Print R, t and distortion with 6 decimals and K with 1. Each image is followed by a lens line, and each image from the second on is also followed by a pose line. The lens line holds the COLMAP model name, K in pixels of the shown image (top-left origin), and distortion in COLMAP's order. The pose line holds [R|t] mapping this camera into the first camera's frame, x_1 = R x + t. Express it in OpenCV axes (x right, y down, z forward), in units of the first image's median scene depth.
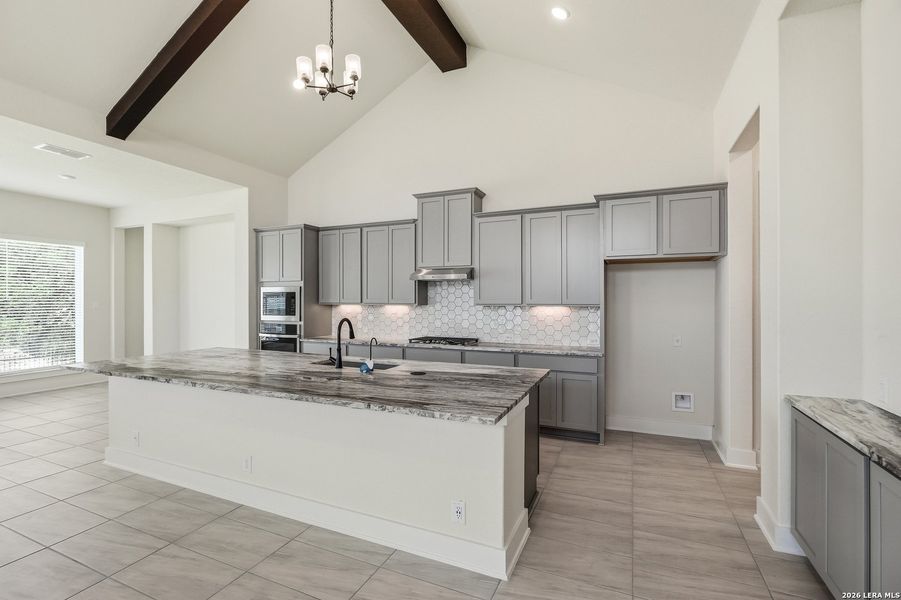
lens RADIAL K [[408.5, 0, 450.5], [0, 408.5, 300.0], [0, 0, 1]] dist [-0.003081, 0.000052]
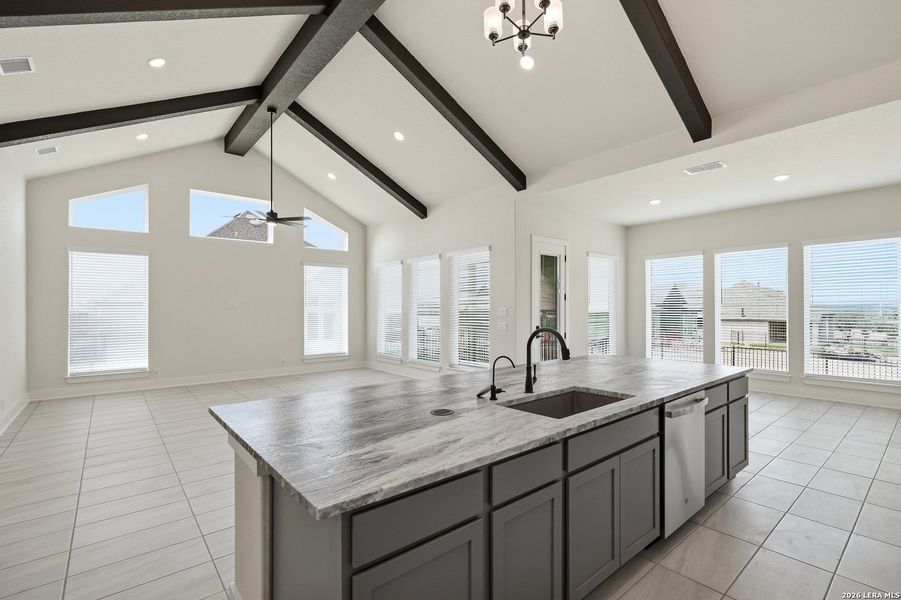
lens RADIAL K [[417.8, 0, 447.0], [0, 417.8, 308.0], [0, 0, 1]] dist [-0.002751, 0.000304]
pose [[-0.443413, 0.002234, -0.896314, 0.306916], [0.002374, 0.999996, 0.001318, 0.005210], [0.896314, -0.001544, -0.443417, 0.763185]]
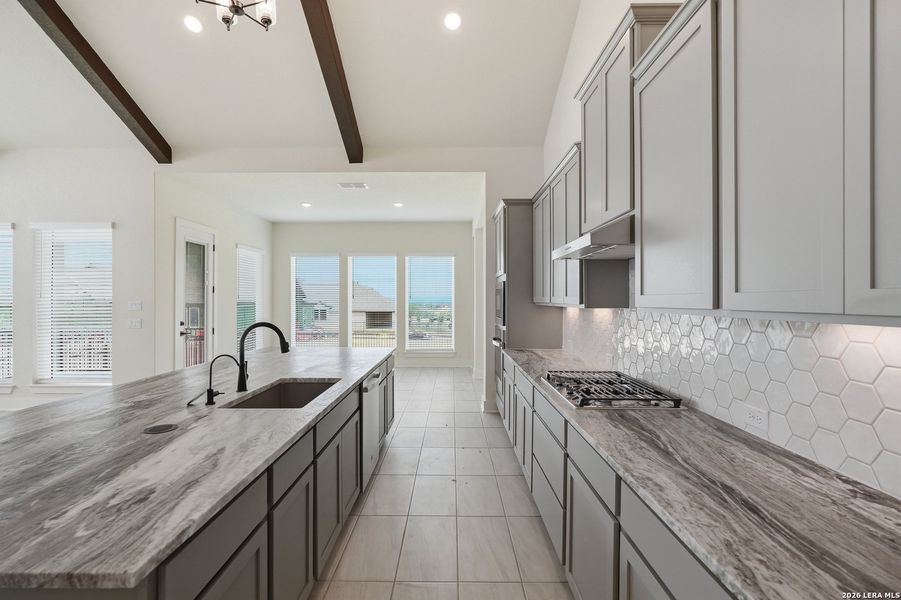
lens RADIAL K [[411.2, 0, 447.4], [0, 411.2, 303.1], [0, 0, 1]] dist [-0.004229, 0.000600]
pose [[0.396363, 0.006339, -0.918072, 0.336399], [-0.001701, 0.999980, 0.006170, 0.004012], [0.918092, -0.000884, 0.396366, 0.656863]]
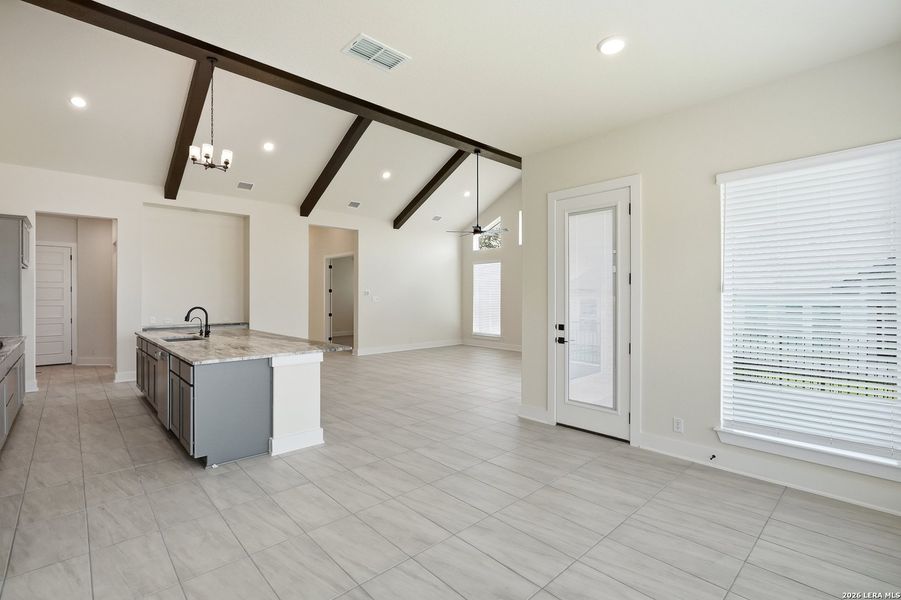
lens RADIAL K [[415.9, 0, 449.0], [0, 415.9, 294.8], [0, 0, 1]] dist [-0.000214, -0.000170]
pose [[-0.919225, 0.002594, 0.393723, -1.140287], [0.001762, 0.999995, -0.002474, 0.002647], [-0.393728, -0.001580, -0.919226, 1.349801]]
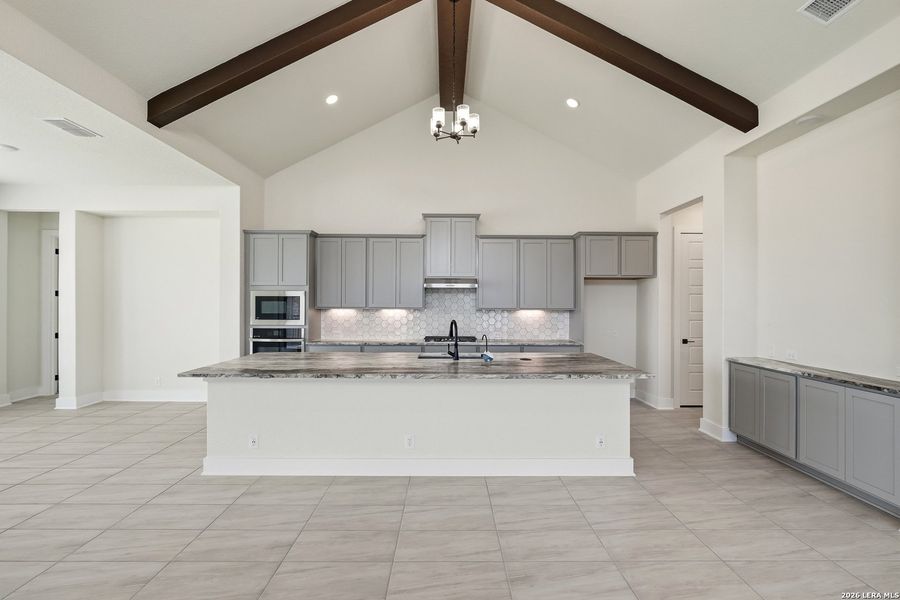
lens RADIAL K [[405.4, 0, 449.2], [0, 405.4, 303.5], [0, 0, 1]] dist [-0.001860, -0.000034]
pose [[0.910612, 0.003723, 0.413245, -0.508349], [-0.003757, 0.999993, -0.000728, -0.003293], [-0.413245, -0.000890, 0.910619, -0.075403]]
